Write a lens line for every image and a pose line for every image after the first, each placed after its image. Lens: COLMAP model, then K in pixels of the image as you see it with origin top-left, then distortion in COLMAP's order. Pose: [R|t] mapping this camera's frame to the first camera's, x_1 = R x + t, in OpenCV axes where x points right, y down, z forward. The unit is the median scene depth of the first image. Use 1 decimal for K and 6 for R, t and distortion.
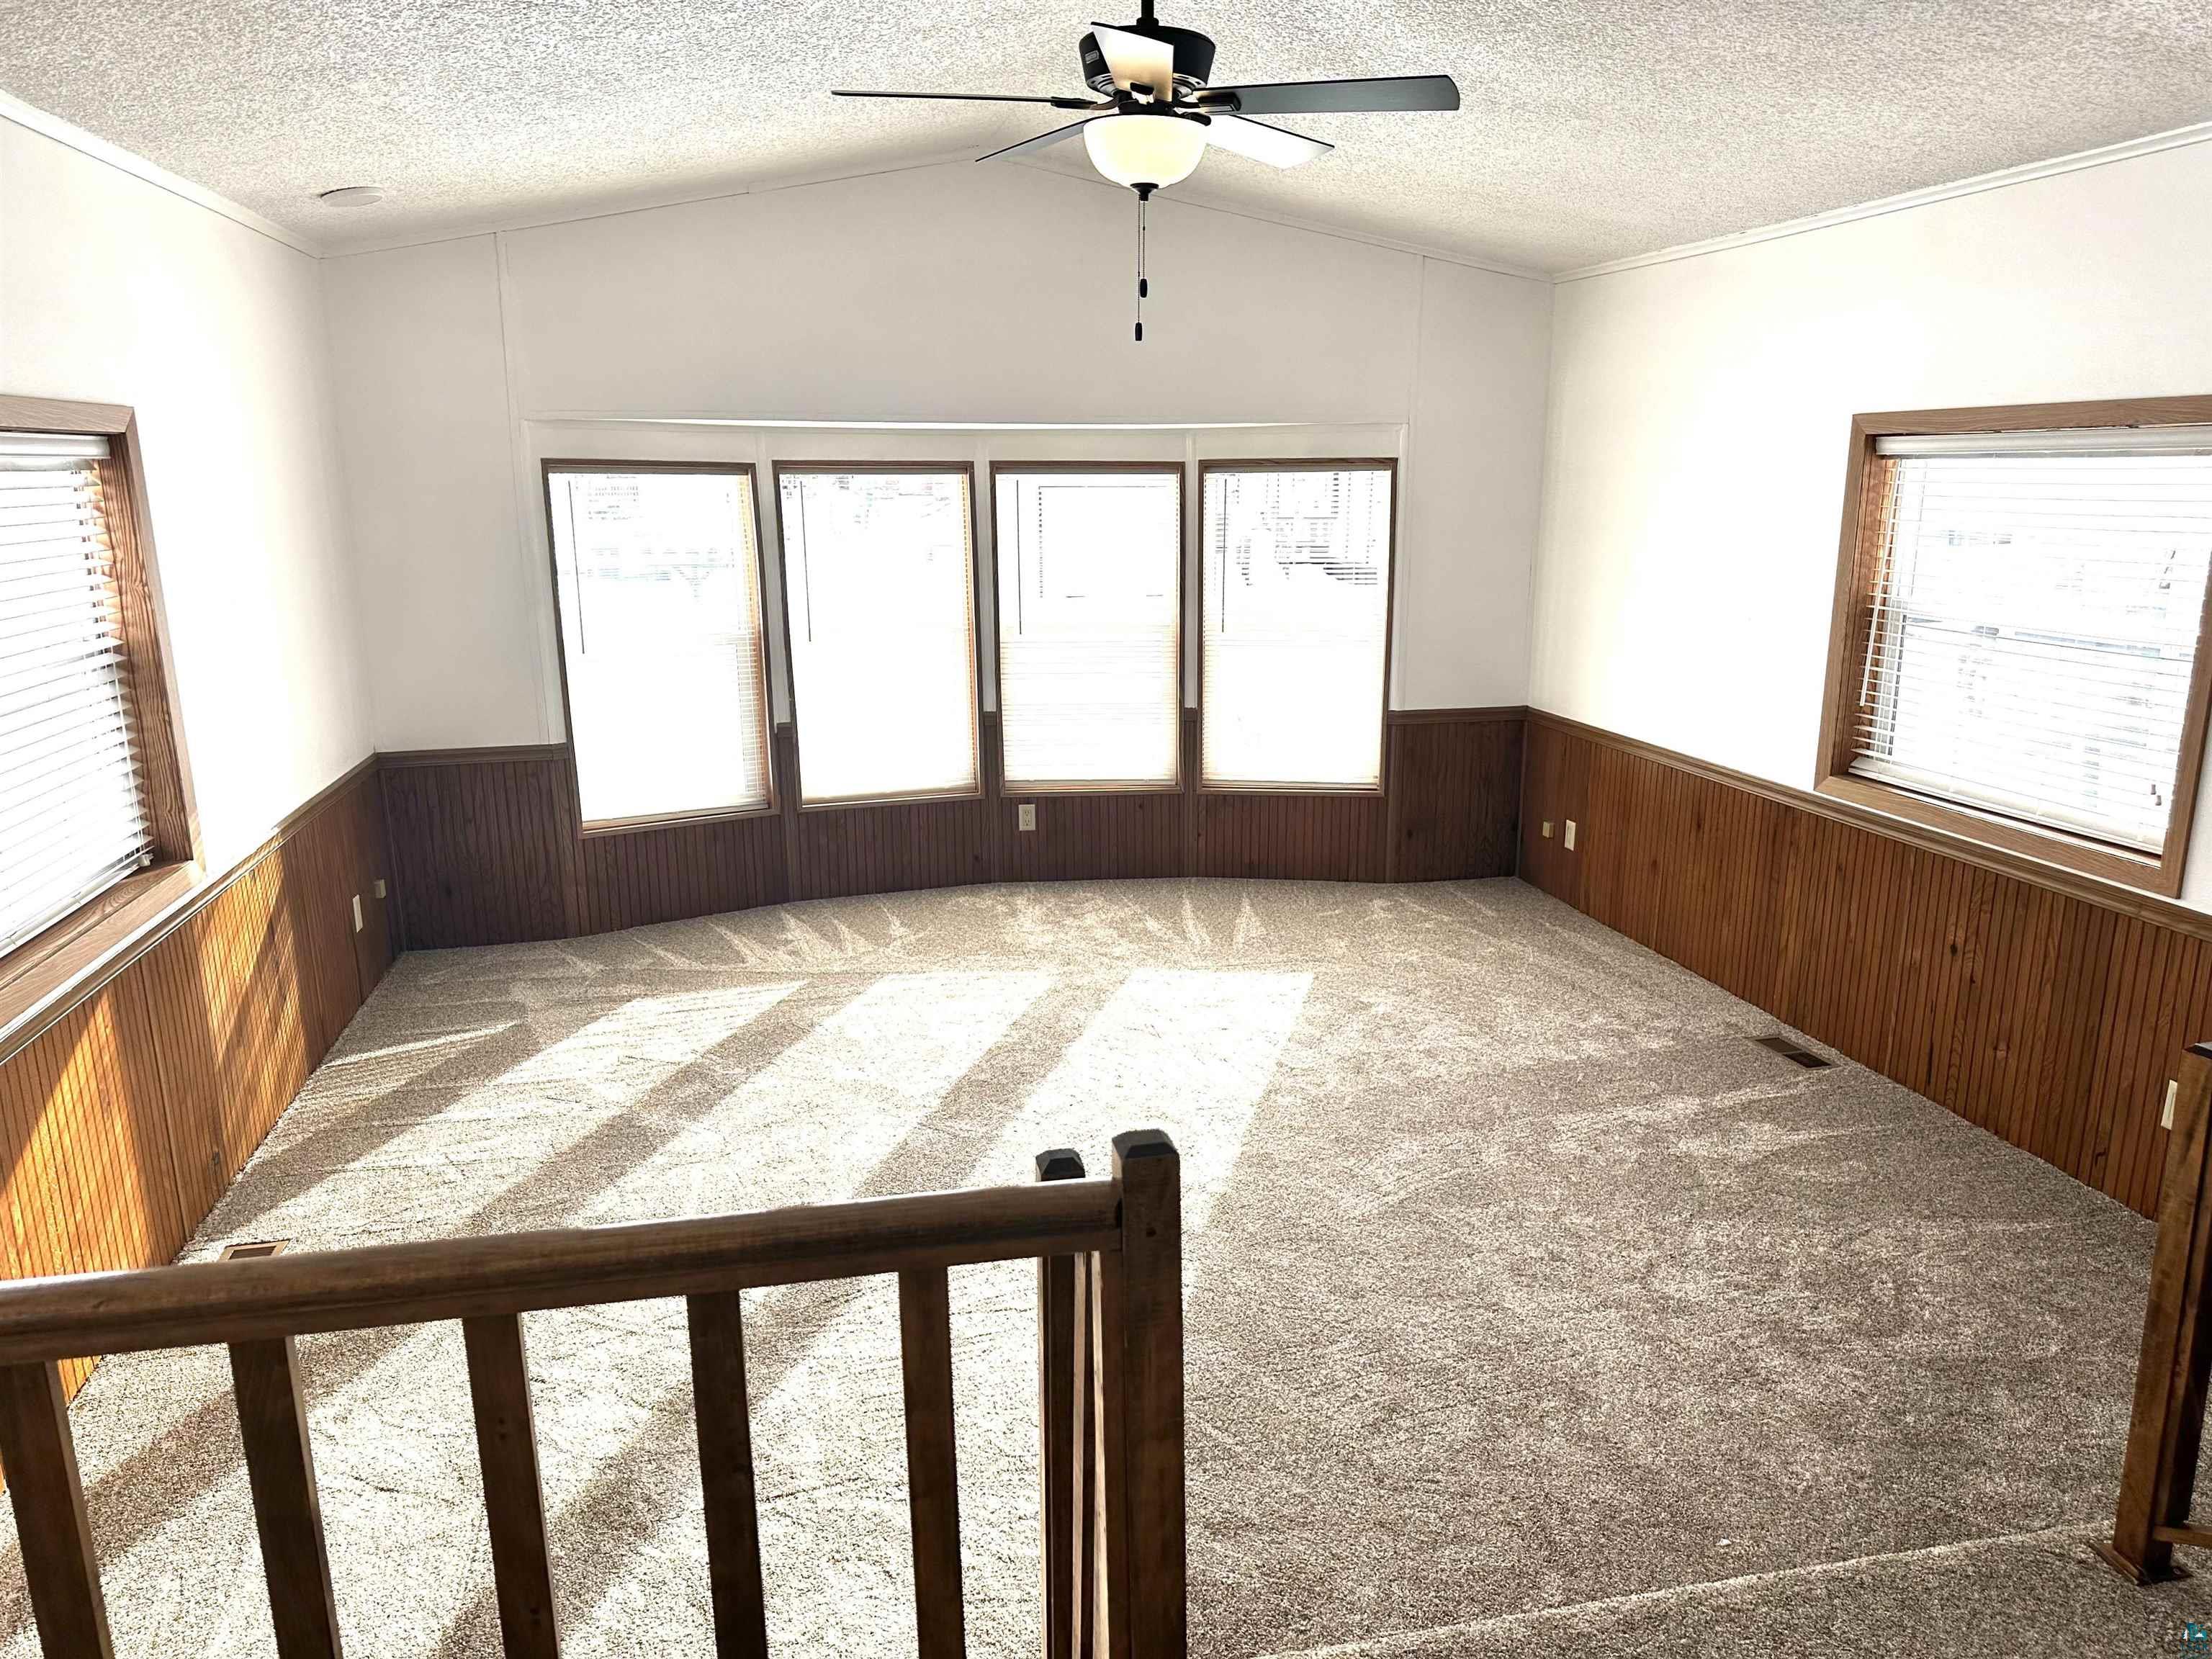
lens RADIAL K [[1511.9, 0, 1106.7], [0, 1511.9, 829.6], [0, 0, 1]] dist [0.037895, -0.041506]
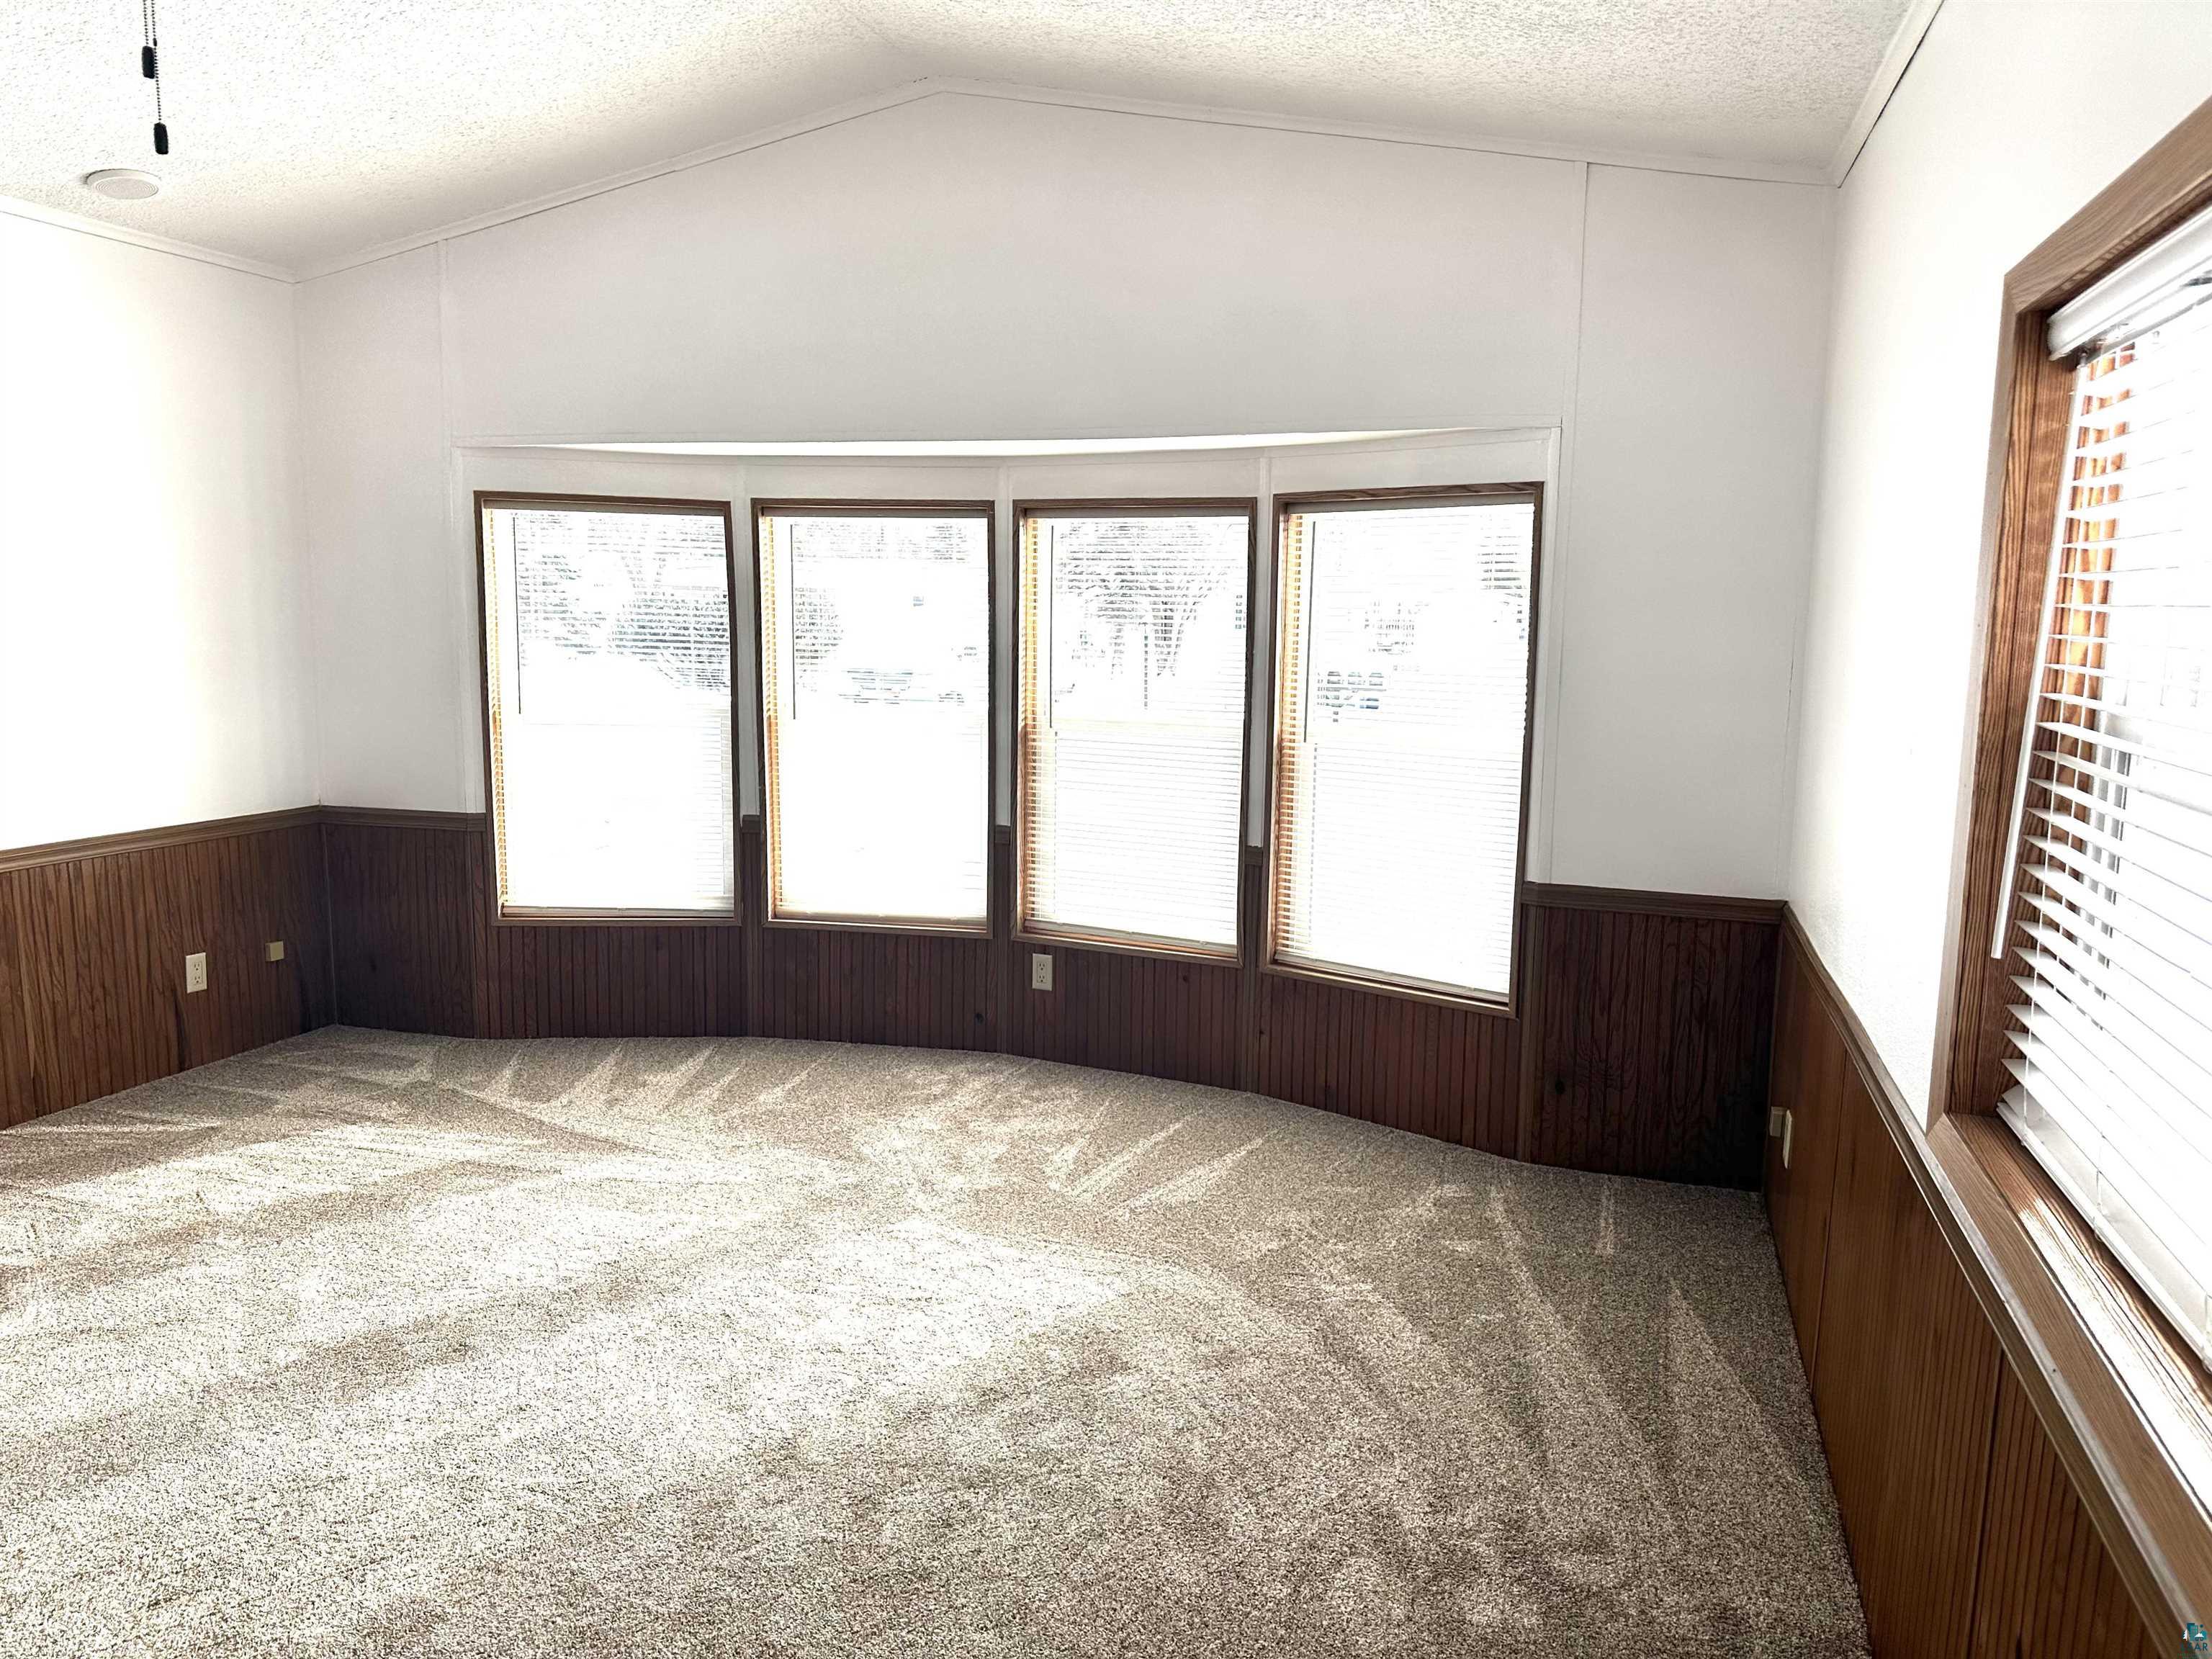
lens RADIAL K [[1511.9, 0, 1134.3], [0, 1511.9, 793.6], [0, 0, 1]] dist [0.037895, -0.041506]
pose [[0.864386, 0.077059, -0.496890, 0.386891], [-0.132835, 0.988076, -0.077847, -0.047926], [0.484966, 0.133294, 0.864315, 0.409484]]
